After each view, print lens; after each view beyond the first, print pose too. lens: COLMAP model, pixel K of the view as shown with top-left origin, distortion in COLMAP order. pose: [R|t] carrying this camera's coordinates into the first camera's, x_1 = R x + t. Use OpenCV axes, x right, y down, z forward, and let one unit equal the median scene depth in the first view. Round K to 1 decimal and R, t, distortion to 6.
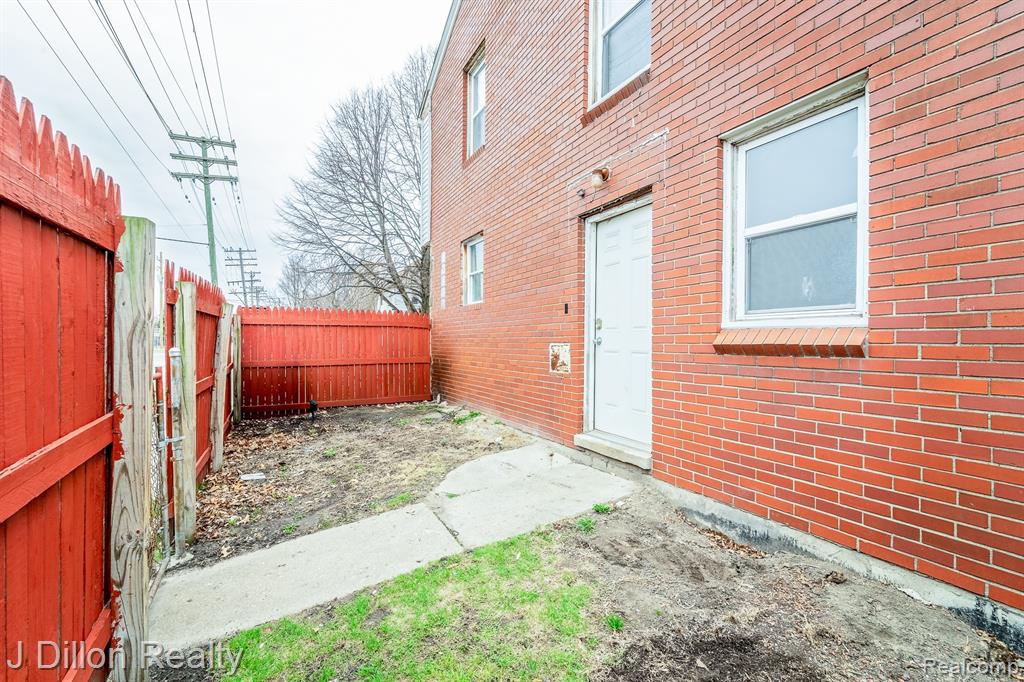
lens RADIAL K [[421.2, 0, 490.1], [0, 421.2, 342.6], [0, 0, 1]] dist [0.003109, -0.001573]
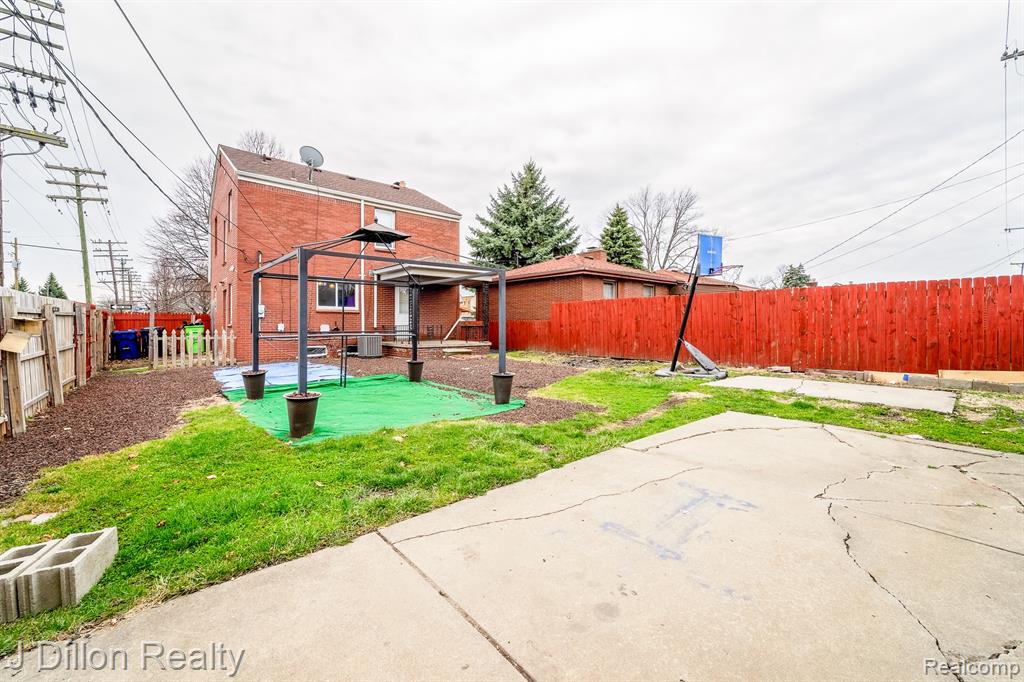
lens RADIAL K [[421.2, 0, 518.4], [0, 421.2, 327.9], [0, 0, 1]] dist [0.003109, -0.001573]
pose [[0.972065, -0.007620, 0.234590, 0.333052], [0.006469, 0.999963, 0.005676, 0.006352], [-0.234625, -0.004000, 0.972078, -0.580149]]
